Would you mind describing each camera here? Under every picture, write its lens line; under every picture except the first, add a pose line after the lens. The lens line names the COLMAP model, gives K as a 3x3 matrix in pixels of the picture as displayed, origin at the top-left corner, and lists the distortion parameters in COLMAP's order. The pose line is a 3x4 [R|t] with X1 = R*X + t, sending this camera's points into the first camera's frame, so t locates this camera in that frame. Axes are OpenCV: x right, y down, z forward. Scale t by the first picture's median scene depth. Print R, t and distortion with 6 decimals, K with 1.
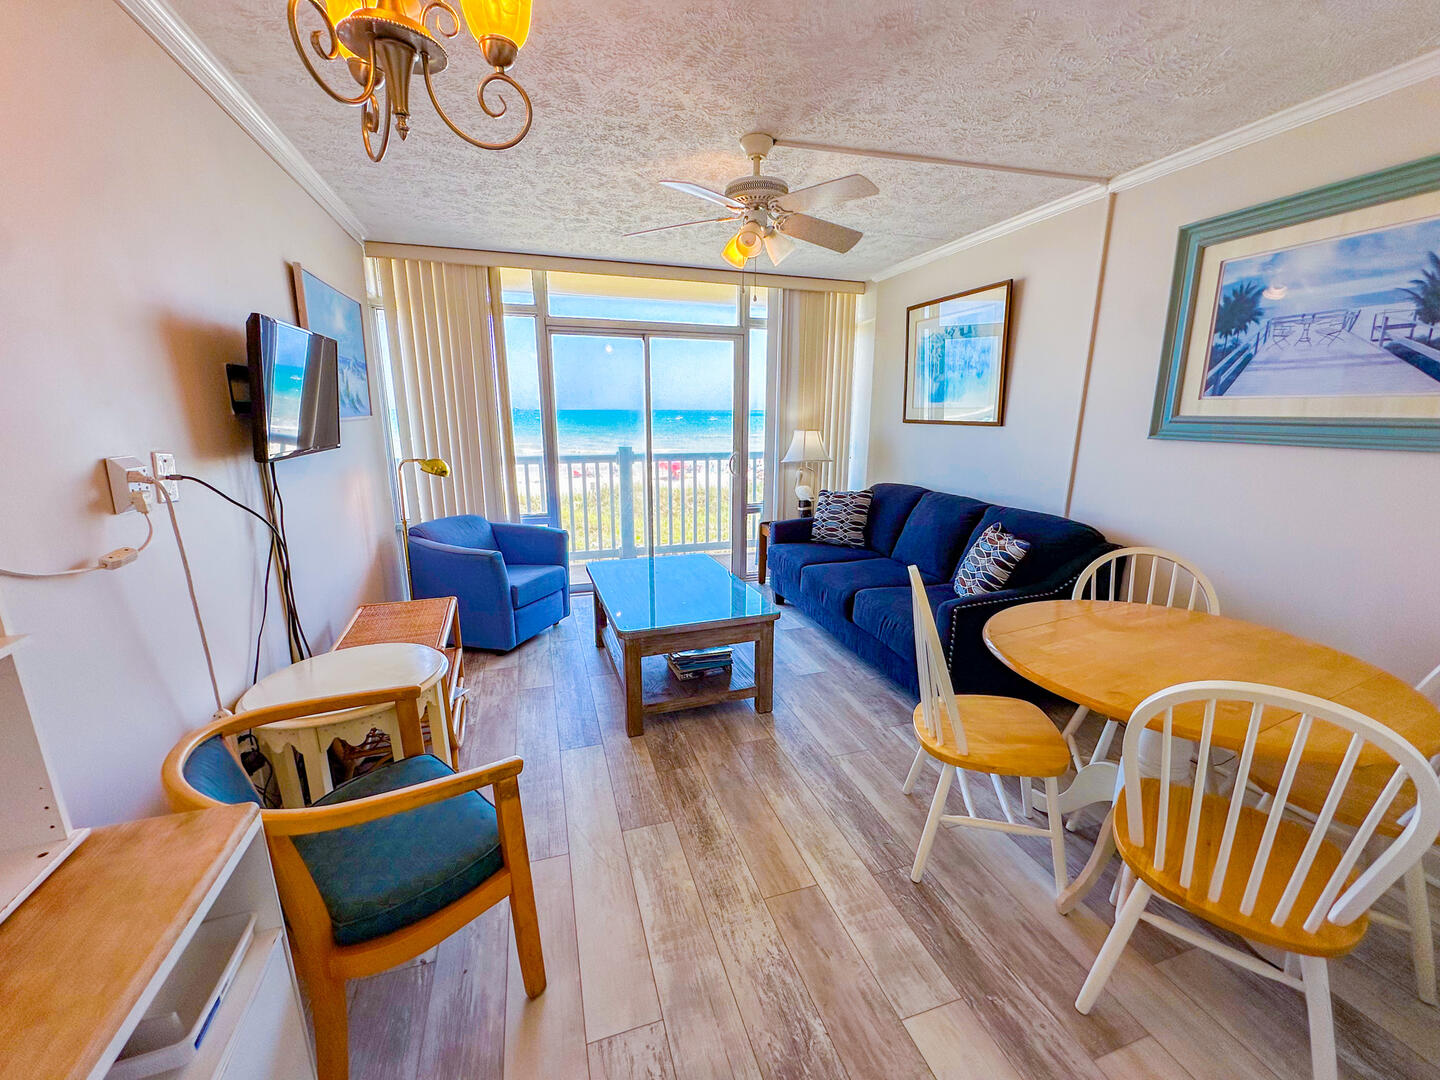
lens RADIAL K [[574.1, 0, 726.6], [0, 574.1, 550.0], [0, 0, 1]] dist [-0.004329, 0.000084]
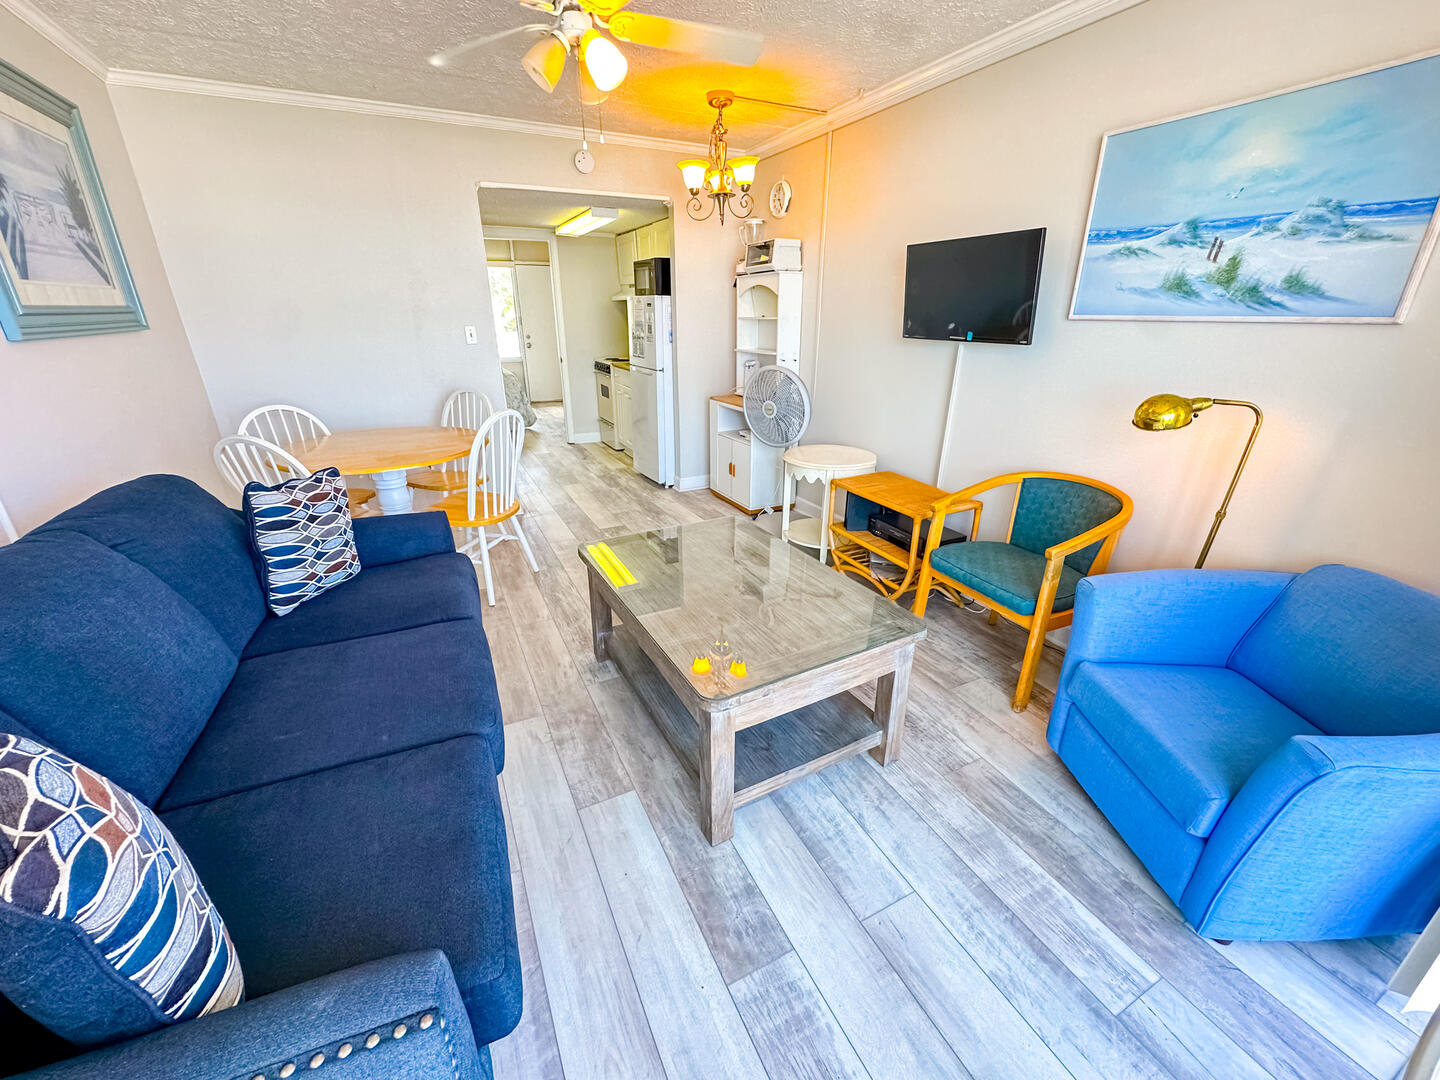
lens RADIAL K [[574.1, 0, 725.8], [0, 574.1, 545.4], [0, 0, 1]] dist [-0.004329, 0.000084]
pose [[-0.989056, 0.051198, -0.138370, -0.005841], [-0.039896, 0.810108, 0.584922, -0.337049], [0.142041, 0.584041, -0.799200, 1.422052]]
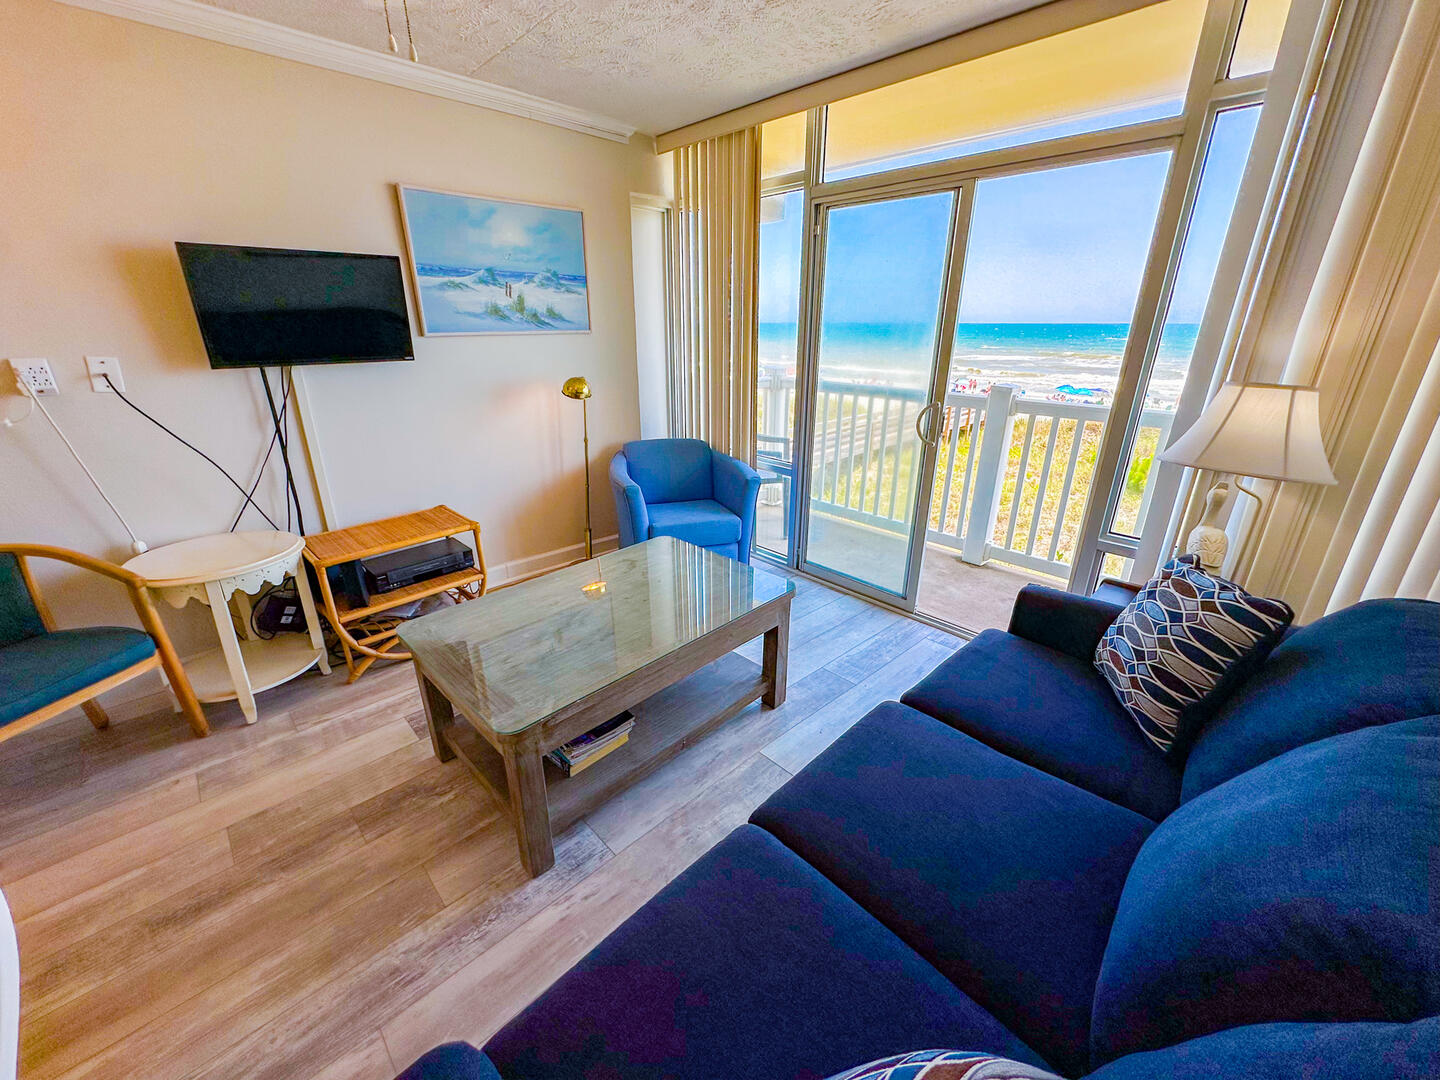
lens RADIAL K [[574.1, 0, 720.9], [0, 574.1, 542.1], [0, 0, 1]] dist [-0.004329, 0.000084]
pose [[0.427730, 0.323026, -0.844216, 0.455699], [-0.211956, 0.943767, 0.253728, -0.186050], [0.878705, 0.070409, 0.472145, 0.754513]]
